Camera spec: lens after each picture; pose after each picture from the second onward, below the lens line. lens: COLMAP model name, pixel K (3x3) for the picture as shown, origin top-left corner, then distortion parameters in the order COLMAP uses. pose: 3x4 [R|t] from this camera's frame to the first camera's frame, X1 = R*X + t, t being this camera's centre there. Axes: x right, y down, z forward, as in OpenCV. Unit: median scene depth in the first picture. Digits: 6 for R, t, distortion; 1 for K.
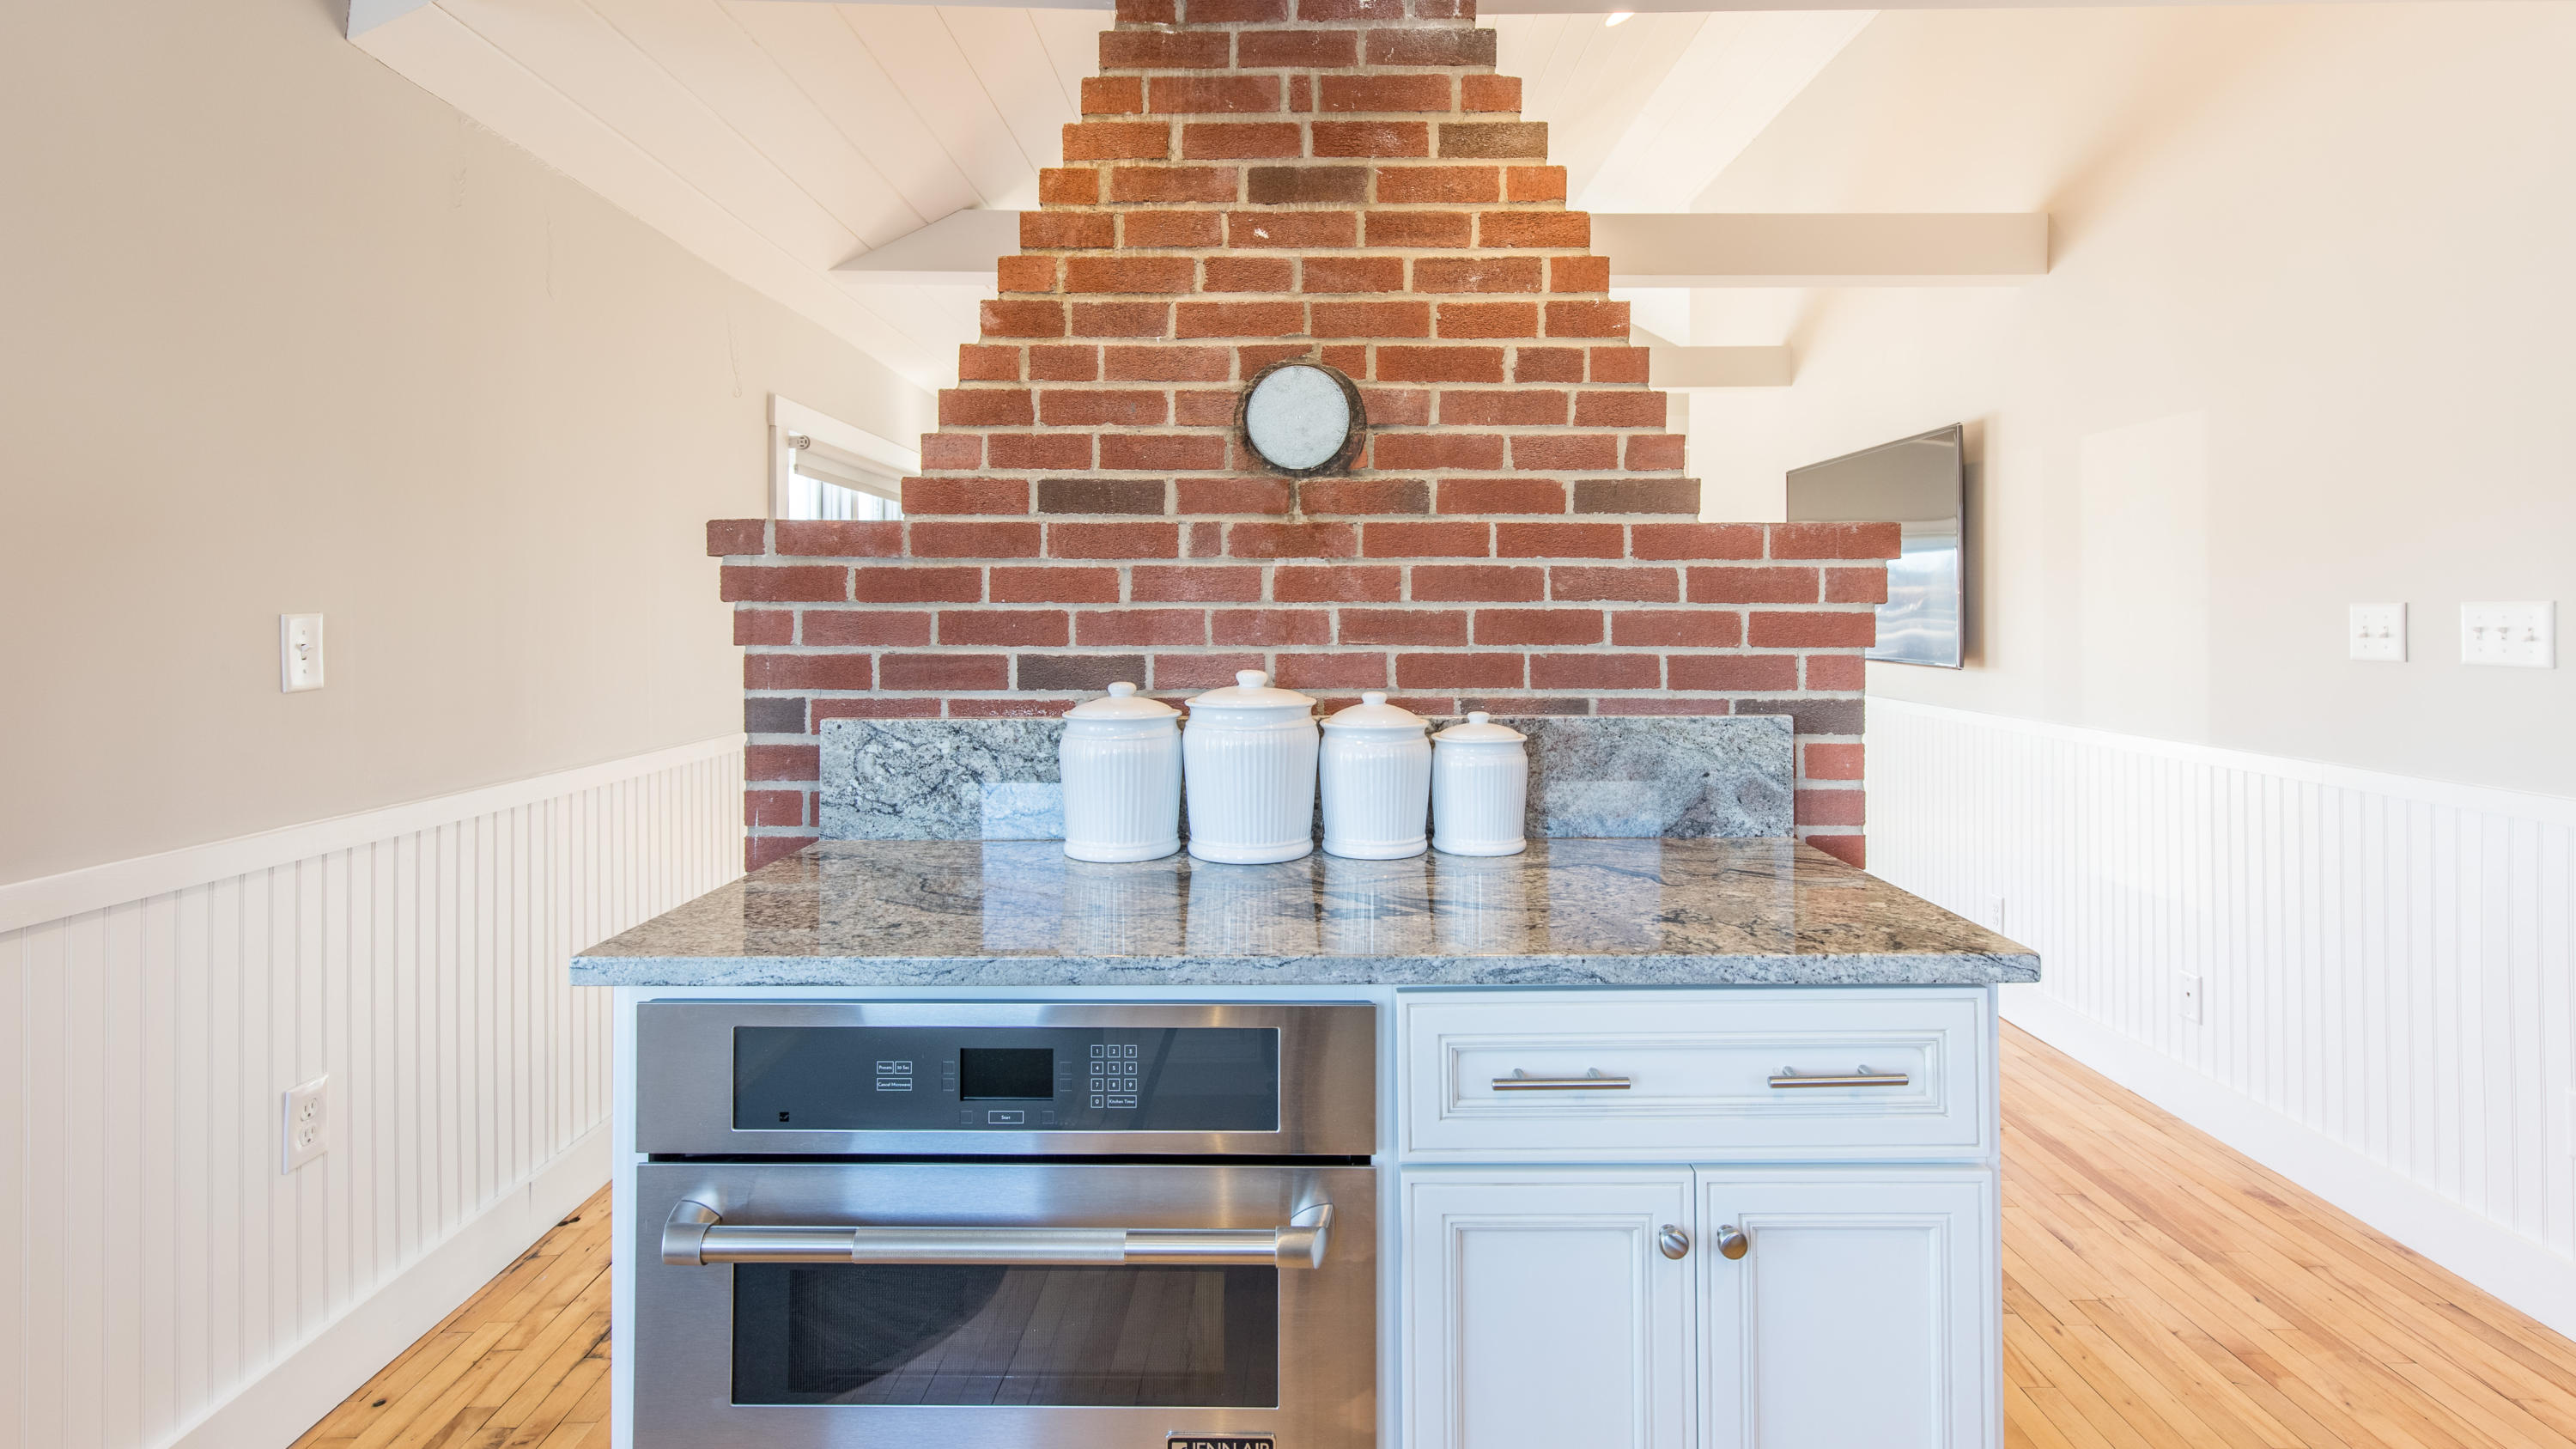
lens RADIAL K [[1194.0, 0, 1296.7], [0, 1194.0, 604.6], [0, 0, 1]] dist [0.007448, -0.000685]
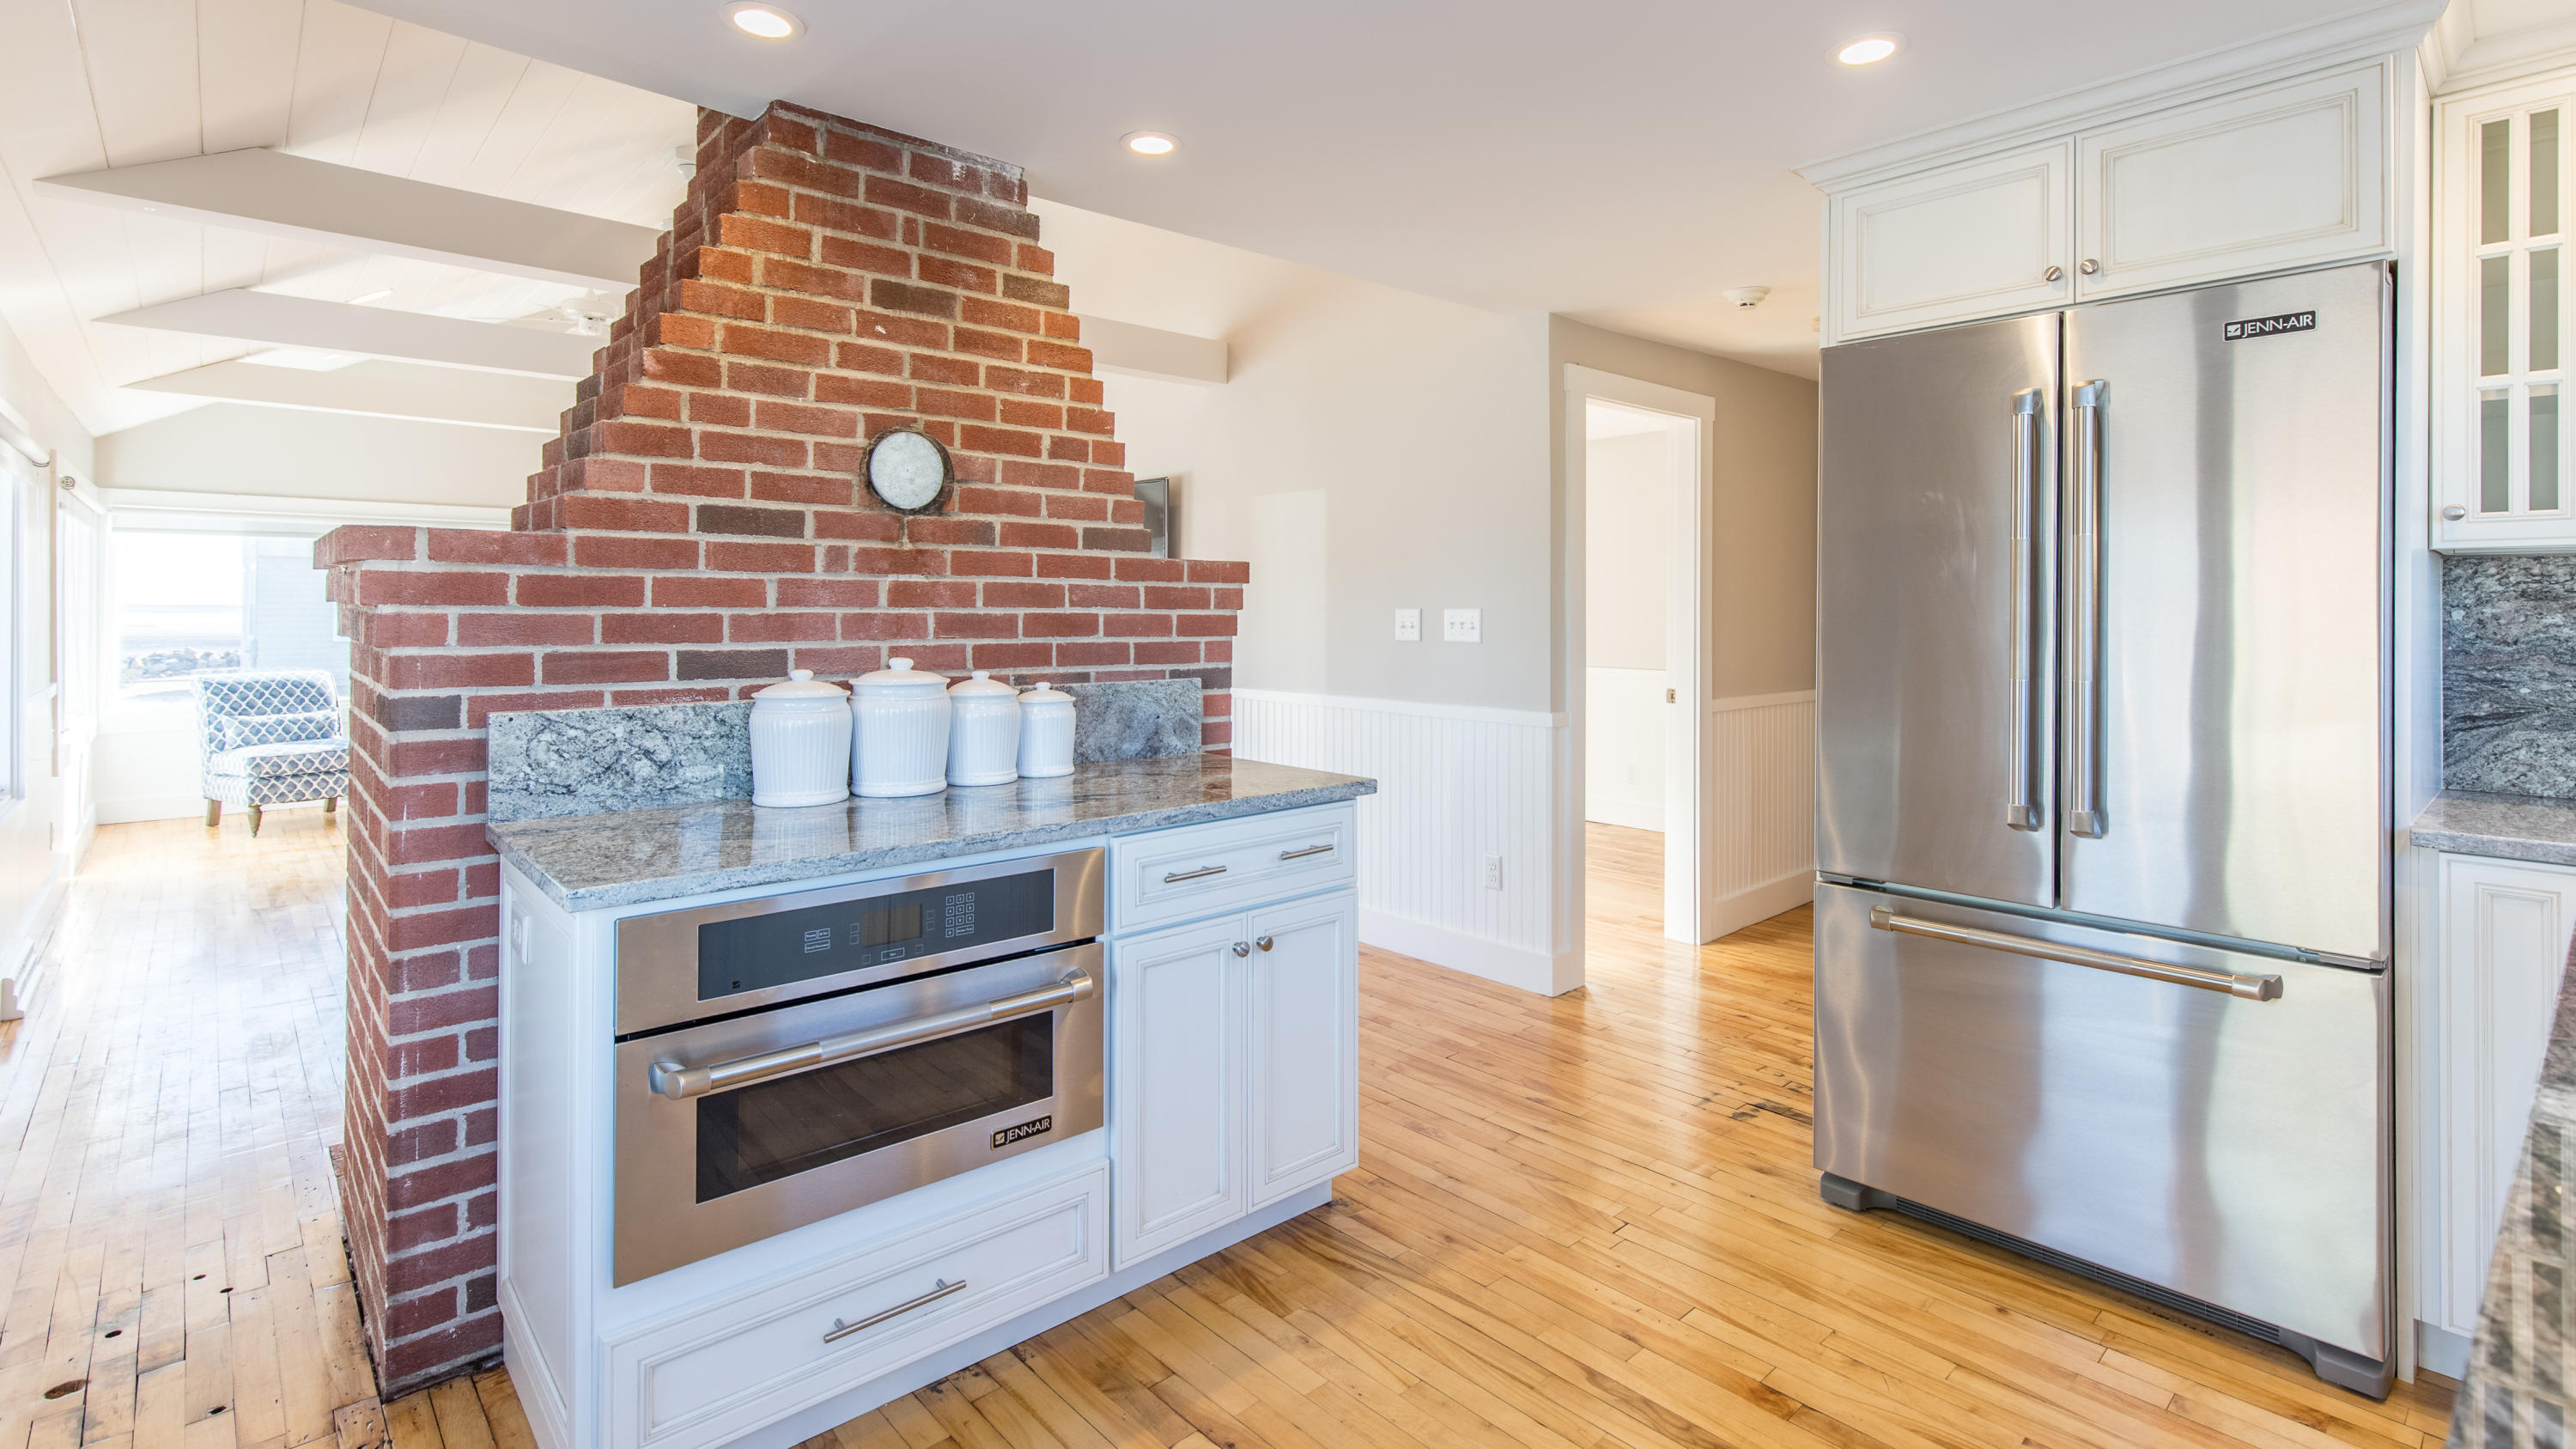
lens RADIAL K [[1192.5, 0, 1299.4], [0, 1192.5, 601.2], [0, 0, 1]] dist [0.001106, -0.000622]
pose [[0.740561, 0.007278, 0.671949, -0.573524], [-0.008149, 0.999965, -0.001850, -0.010222], [-0.671939, -0.004106, 0.740595, -0.294906]]
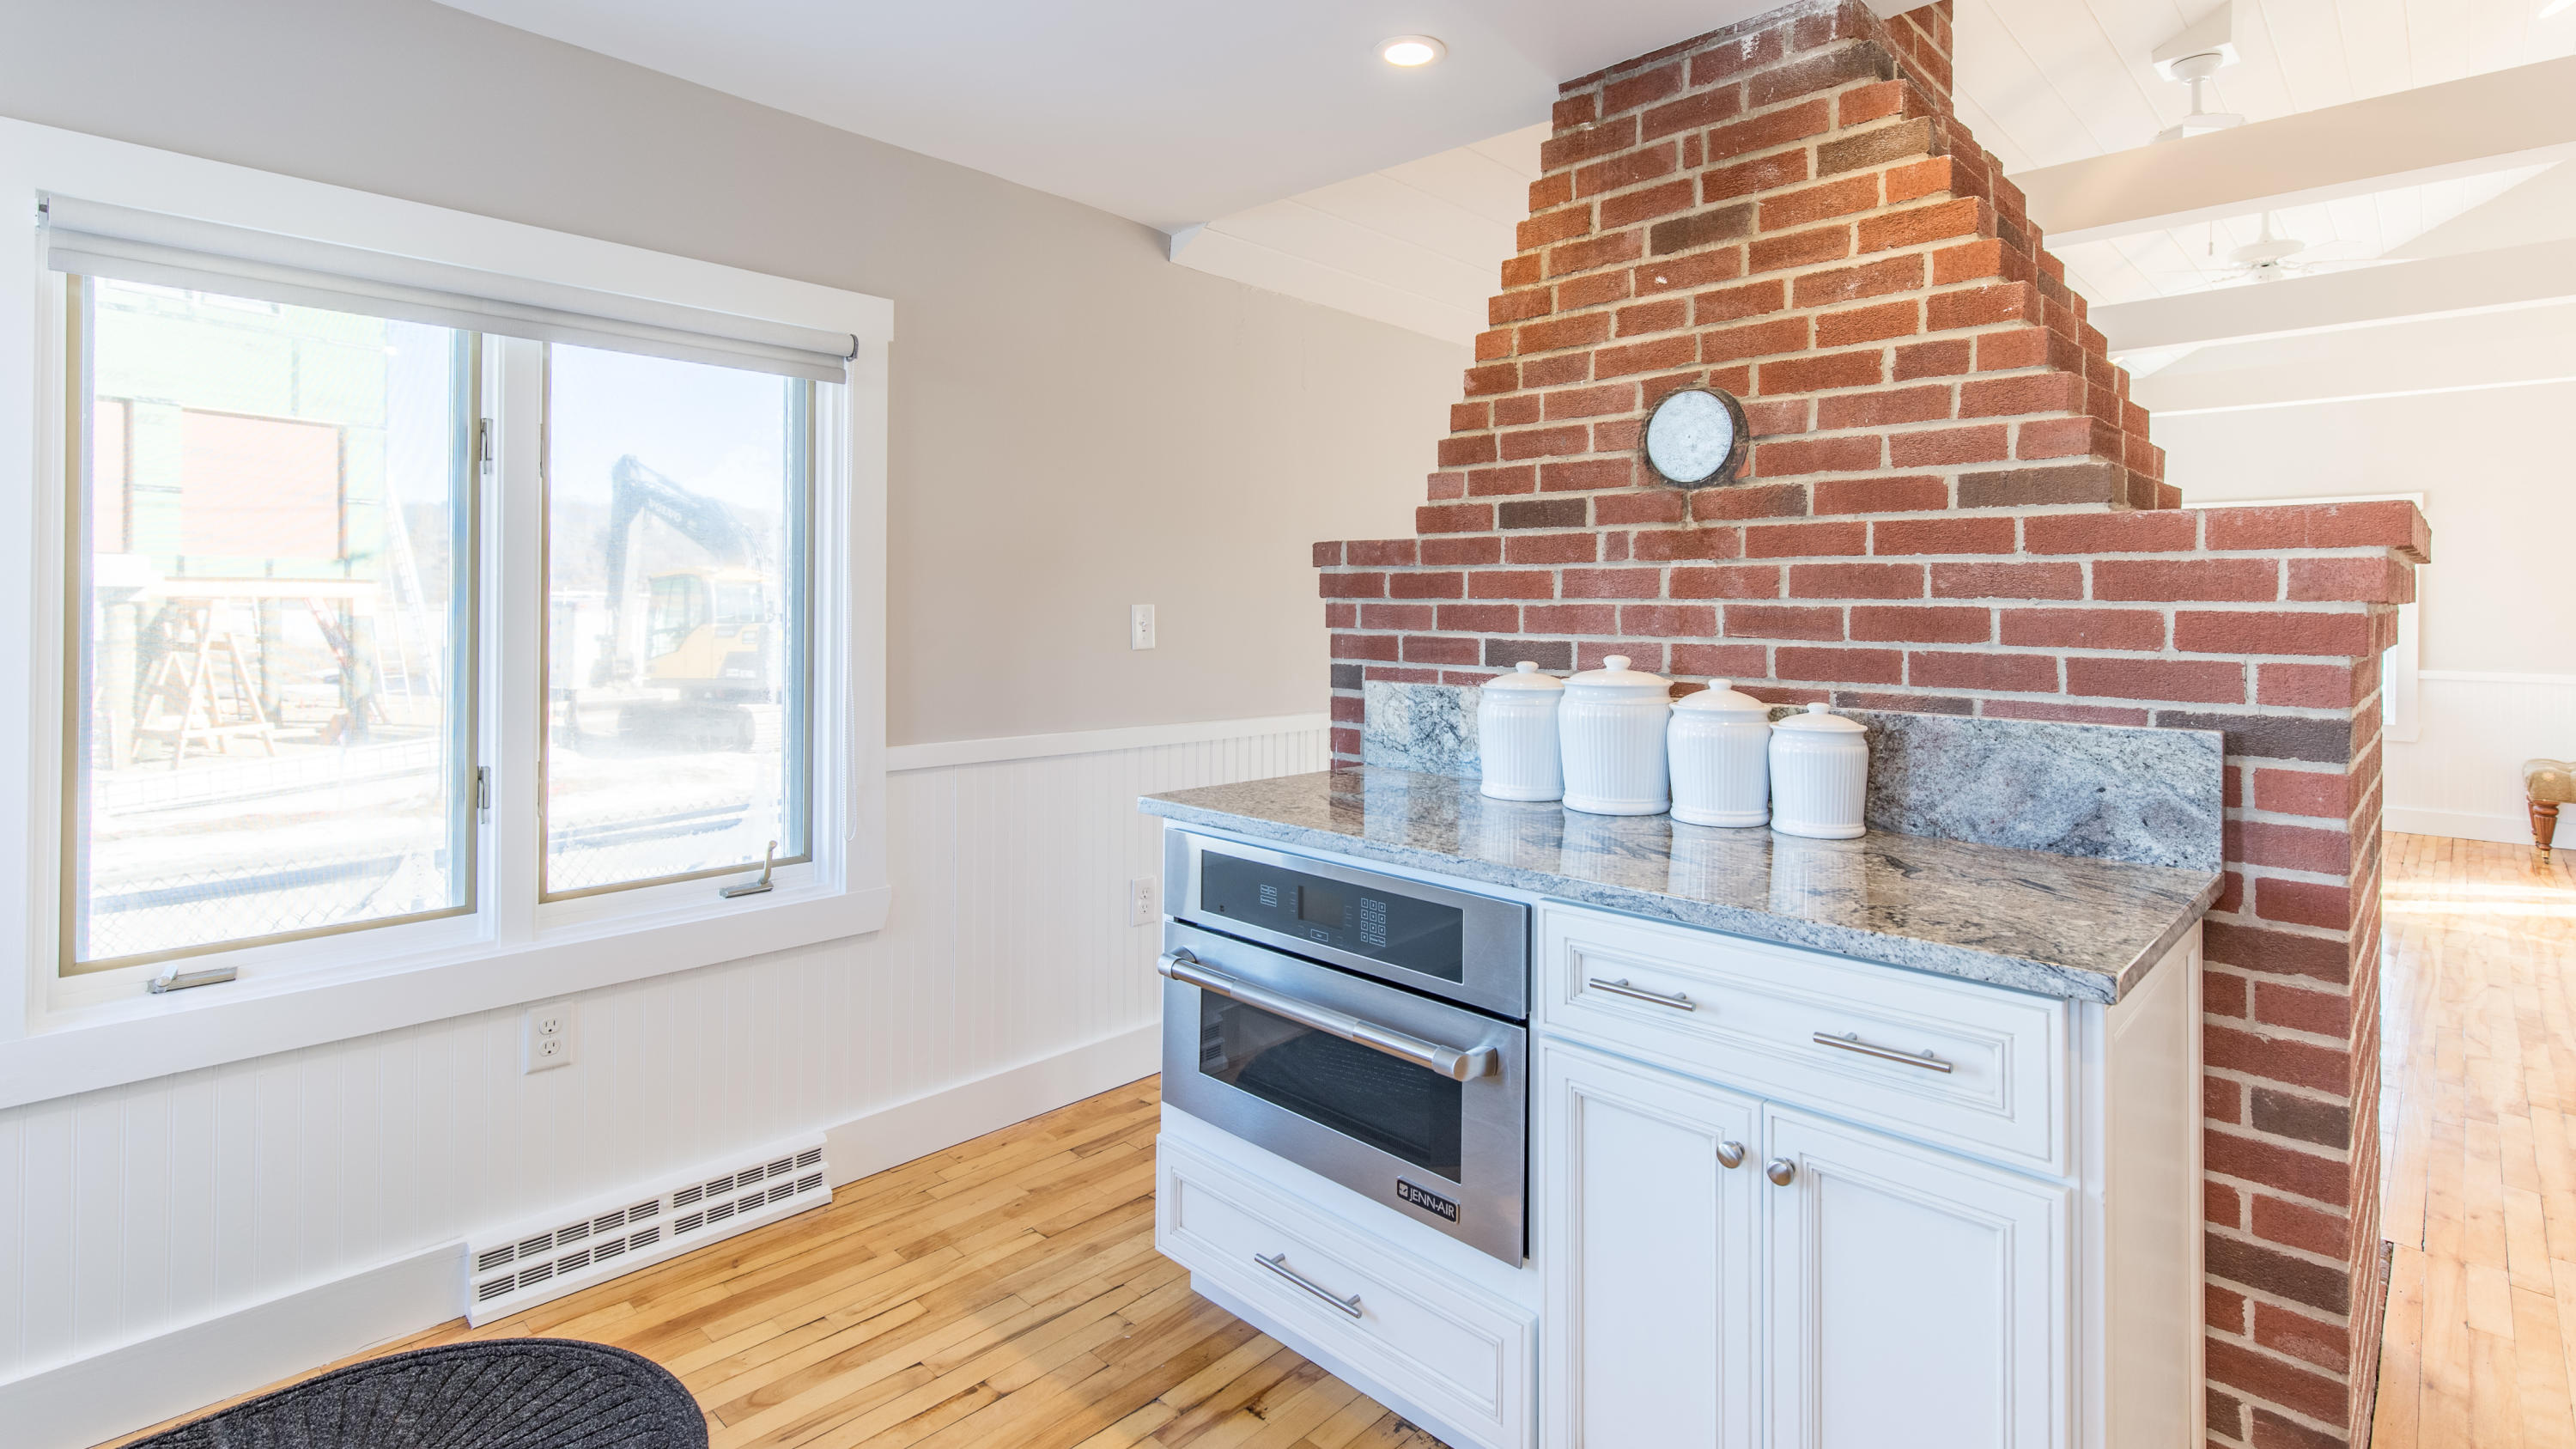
lens RADIAL K [[1192.5, 0, 1299.4], [0, 1192.5, 601.2], [0, 0, 1]] dist [0.001106, -0.000622]
pose [[0.719291, 0.003520, -0.694700, 0.522755], [-0.003005, 0.999994, 0.001956, -0.000826], [0.694703, 0.000681, 0.719297, -0.074532]]
